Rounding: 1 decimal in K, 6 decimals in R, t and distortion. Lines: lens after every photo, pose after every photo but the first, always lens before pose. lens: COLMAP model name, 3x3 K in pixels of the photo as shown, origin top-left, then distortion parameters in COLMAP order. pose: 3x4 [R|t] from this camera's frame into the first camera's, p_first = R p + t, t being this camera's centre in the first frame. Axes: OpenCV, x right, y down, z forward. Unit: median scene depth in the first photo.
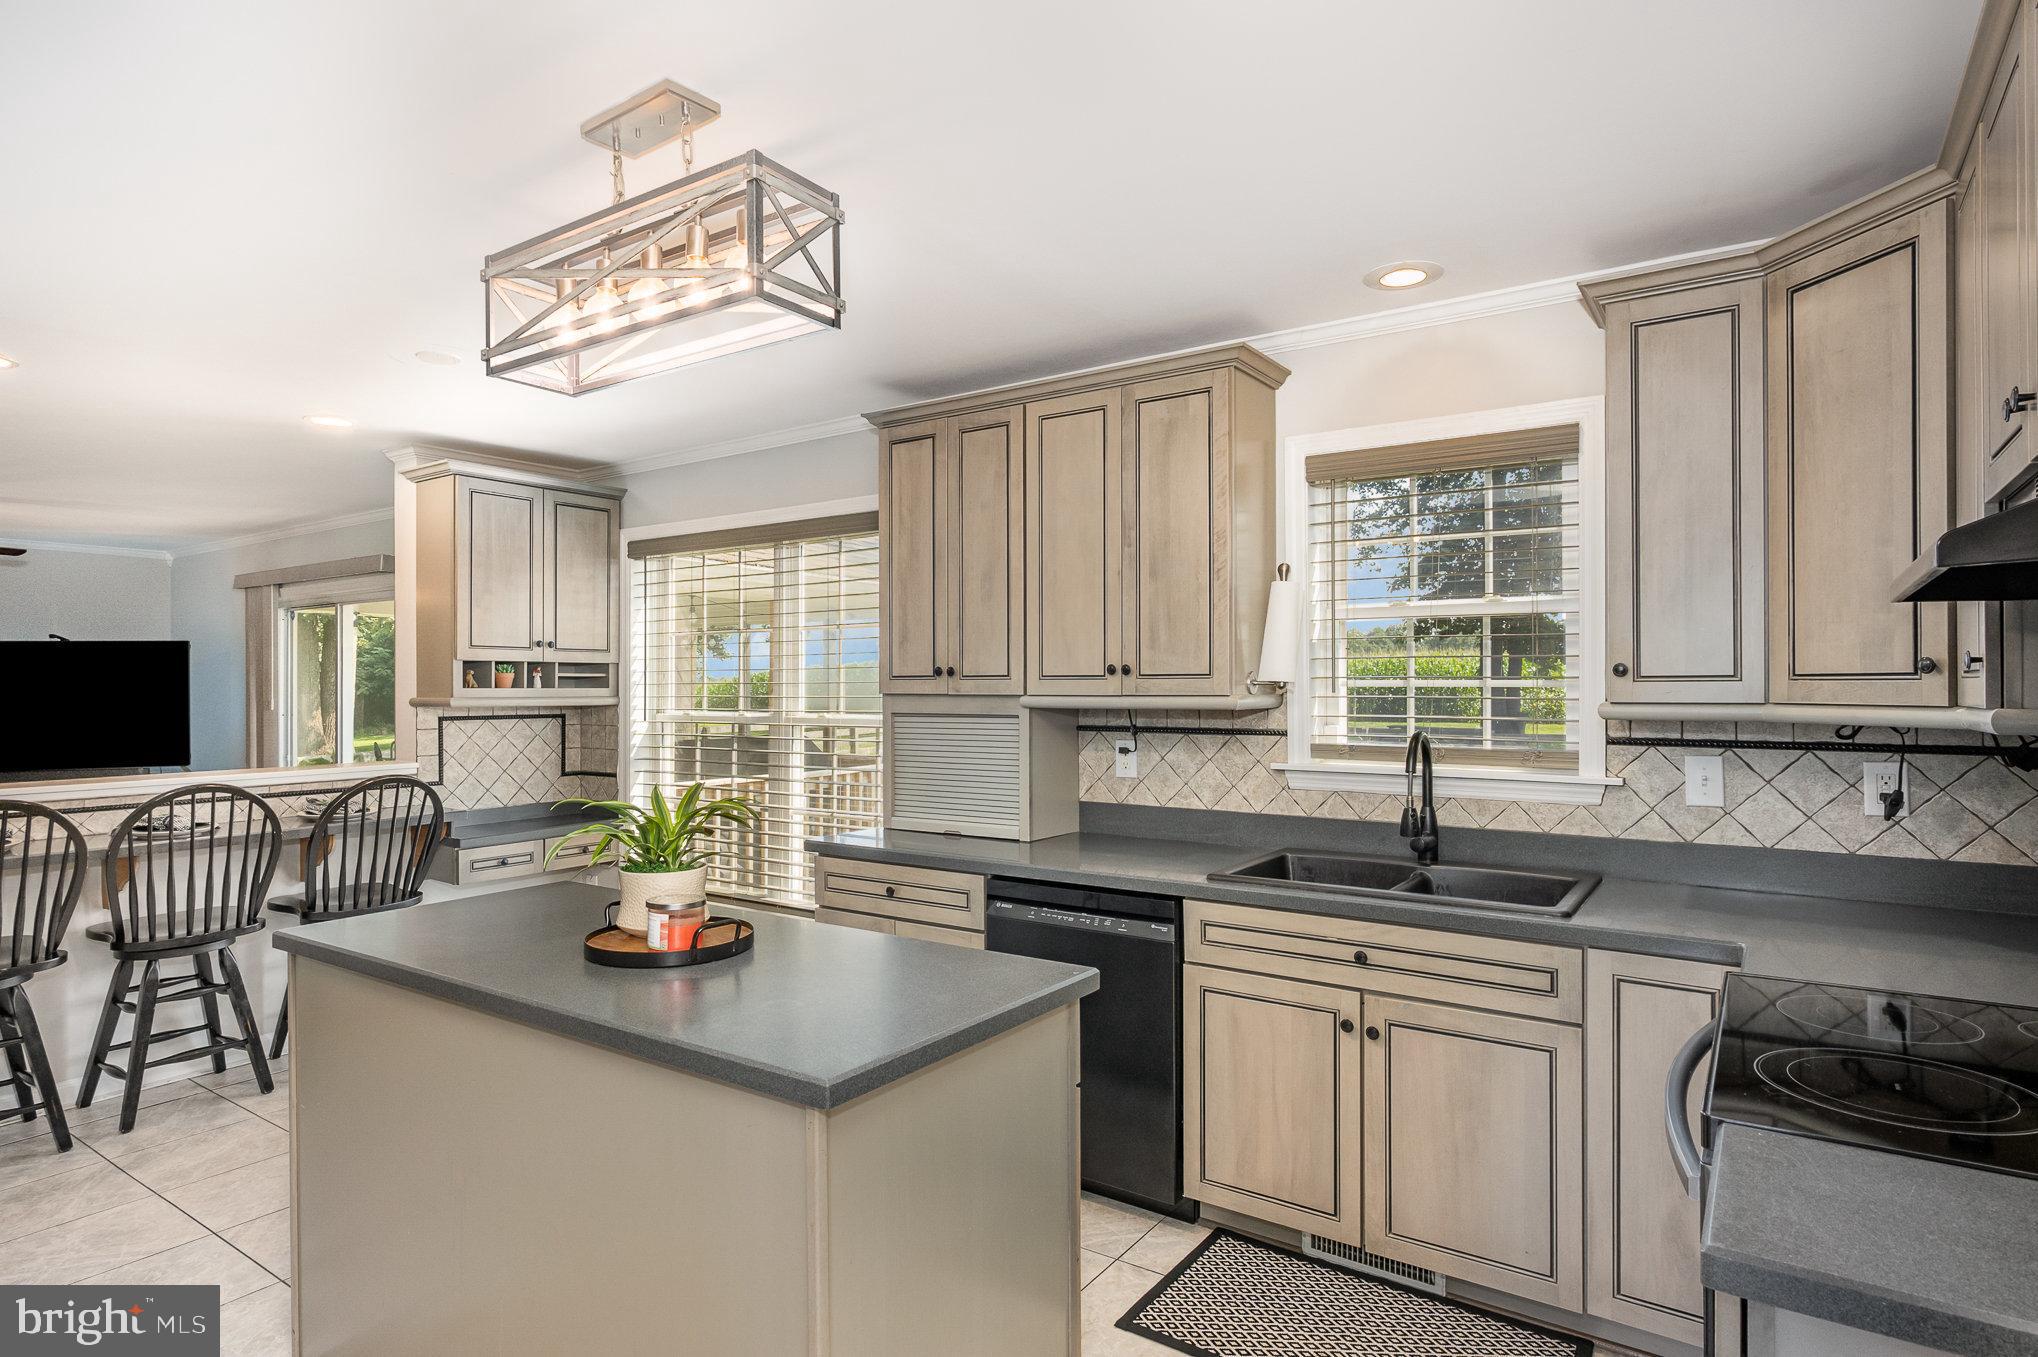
lens RADIAL K [[1108.1, 0, 1029.6], [0, 1108.1, 678.4], [0, 0, 1]] dist [0.001167, 0.000430]
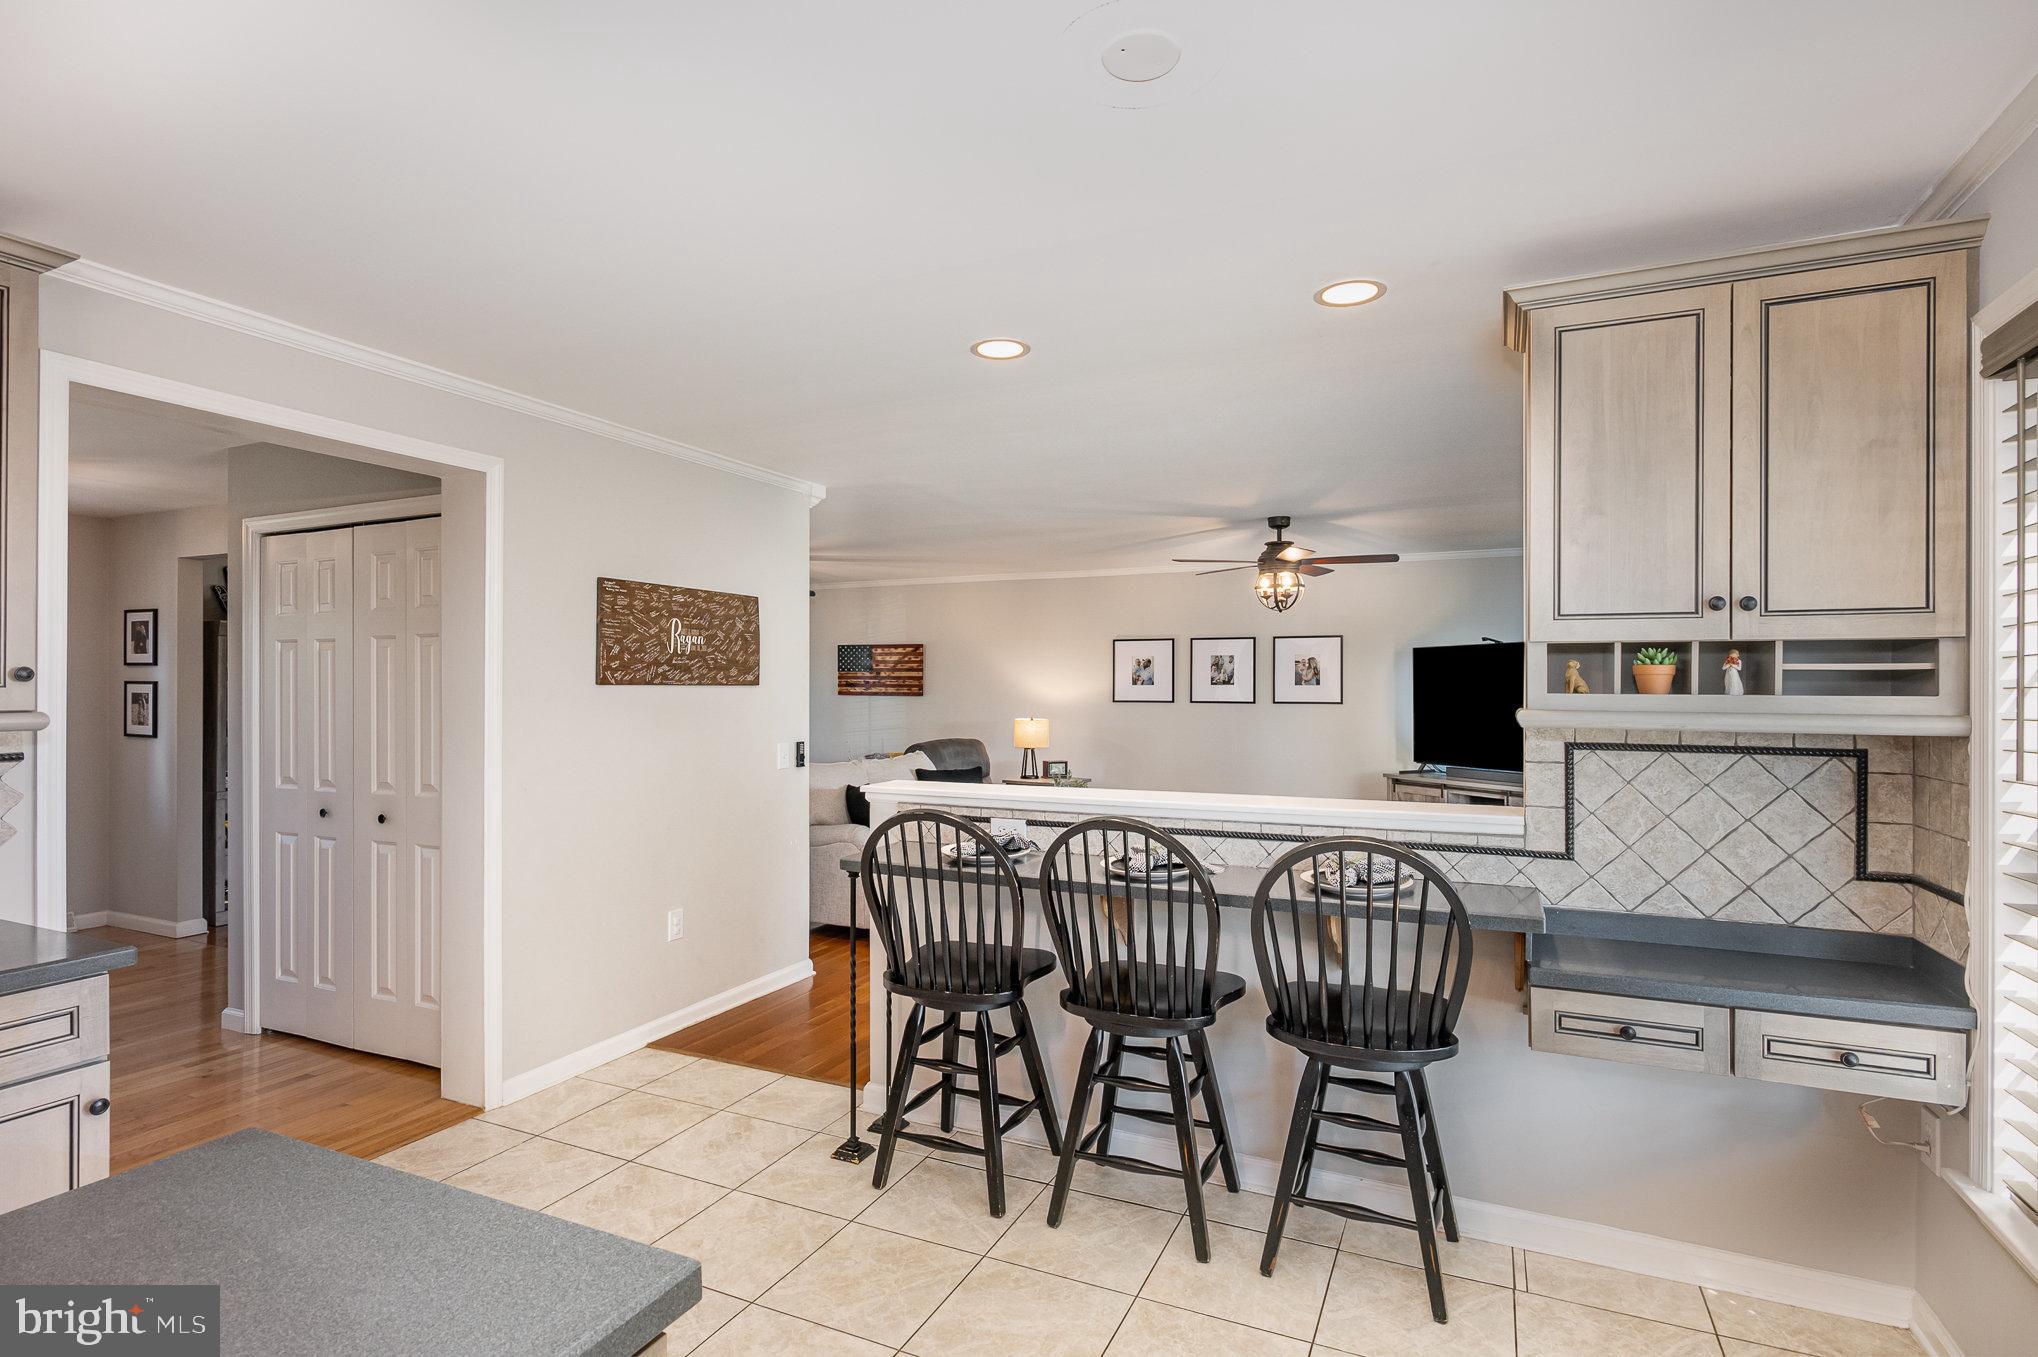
lens RADIAL K [[1005.9, 0, 1020.2], [0, 1005.9, 681.0], [0, 0, 1]] dist [0.004112, 0.000822]
pose [[0.160917, -0.002786, -0.986964, -0.055669], [-0.000027, 0.999996, -0.002827, 0.004001], [0.986968, 0.000481, 0.160917, 0.616367]]
